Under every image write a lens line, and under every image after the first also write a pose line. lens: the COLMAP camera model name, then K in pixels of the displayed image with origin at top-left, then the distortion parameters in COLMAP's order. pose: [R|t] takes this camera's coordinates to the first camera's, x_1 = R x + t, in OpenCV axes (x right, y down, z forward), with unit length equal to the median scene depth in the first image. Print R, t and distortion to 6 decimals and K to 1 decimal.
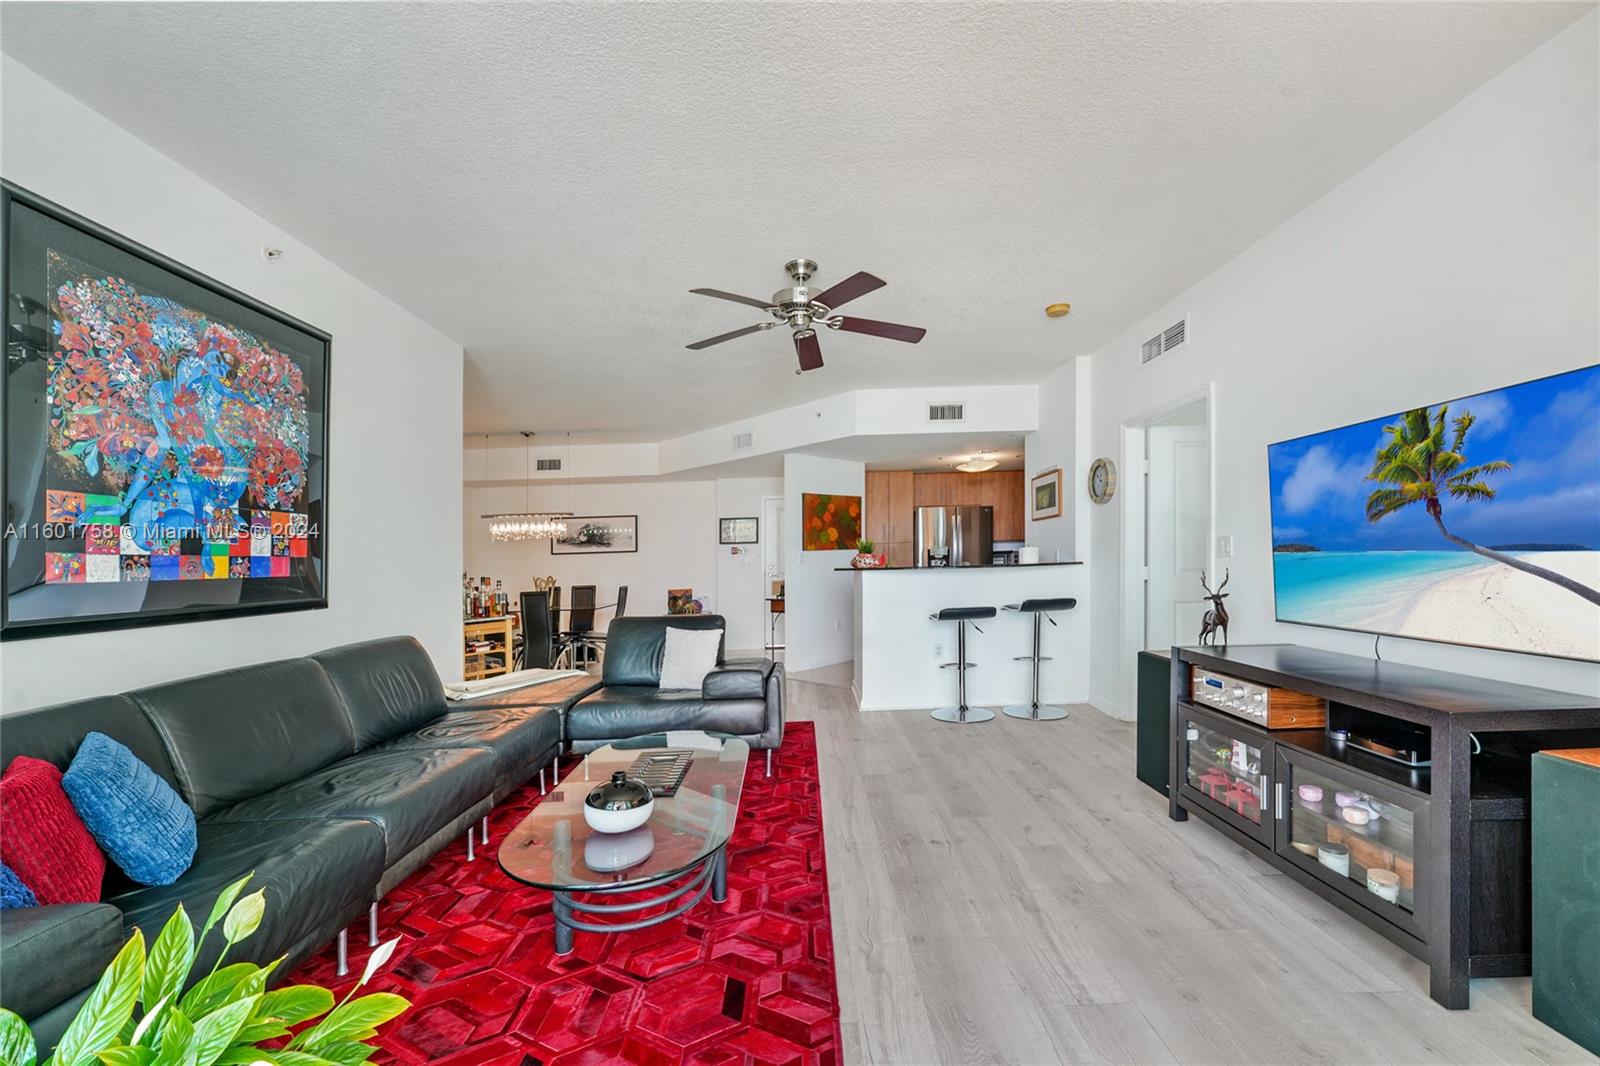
lens RADIAL K [[657.2, 0, 805.8], [0, 657.2, 528.3], [0, 0, 1]] dist [-0.002547, 0.000171]
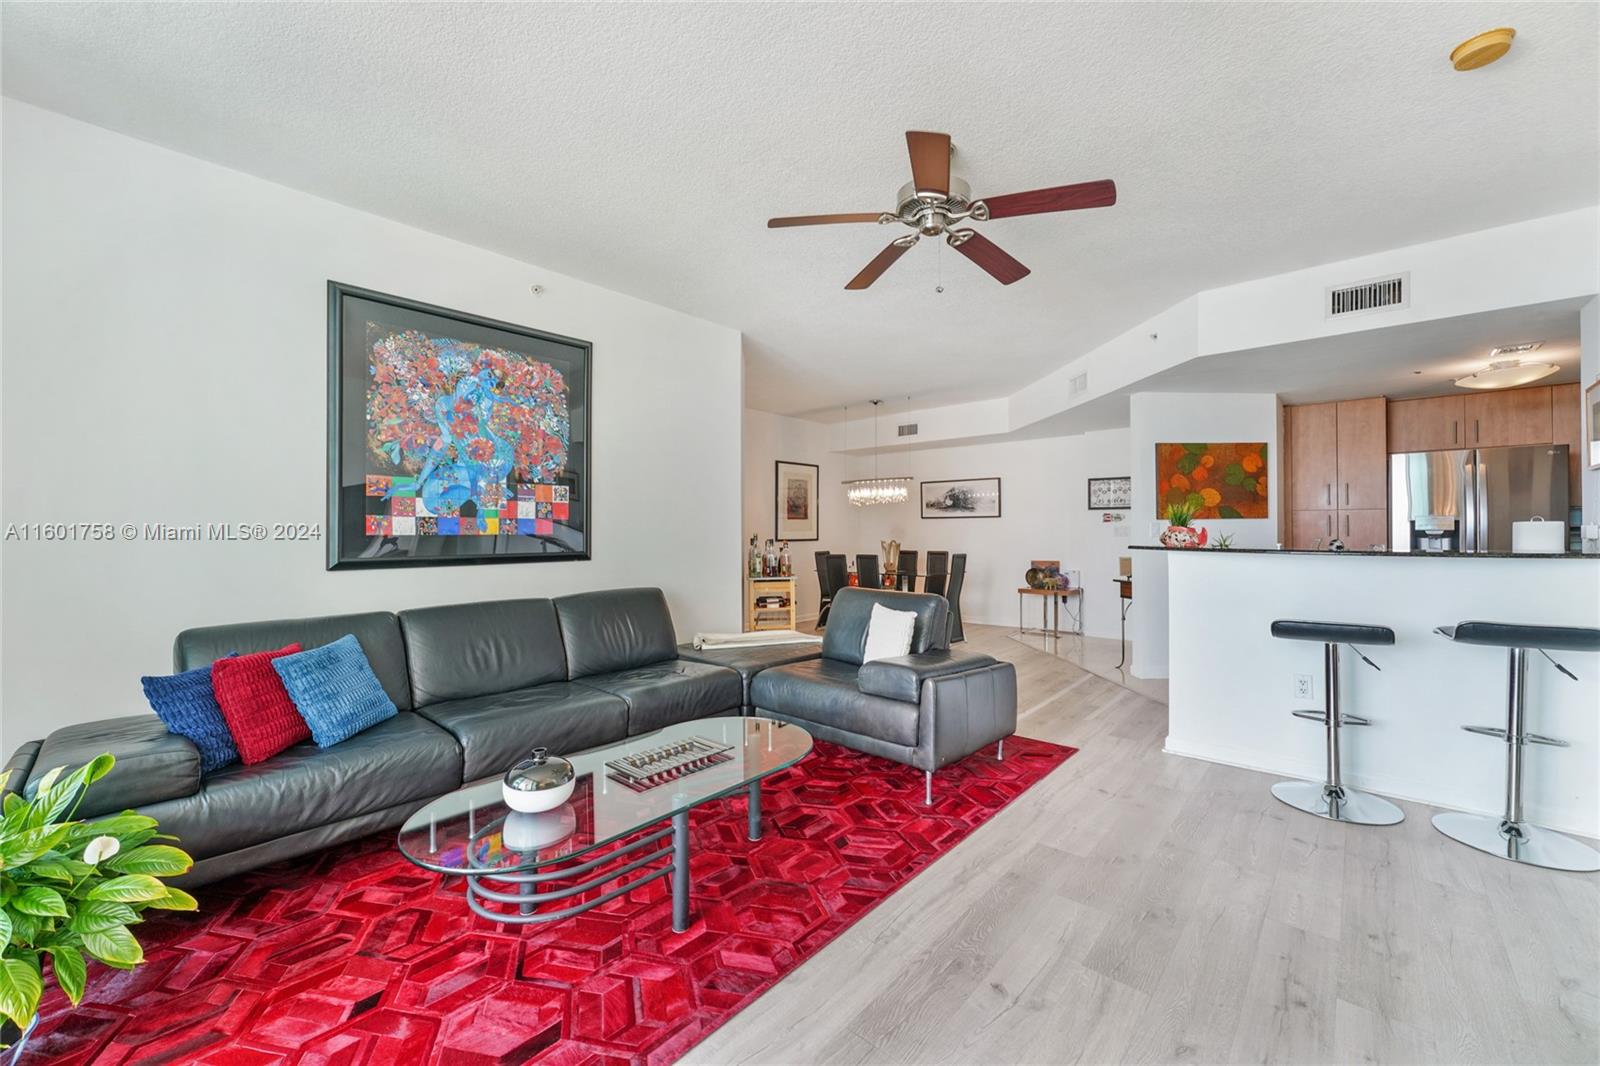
lens RADIAL K [[652.4, 0, 777.9], [0, 652.4, 492.7], [0, 0, 1]] dist [-0.001099, -0.000051]
pose [[0.734367, -0.010777, -0.678667, 0.428677], [0.012424, 0.999920, -0.002436, -0.000070], [0.678639, -0.006643, 0.734442, 0.362958]]
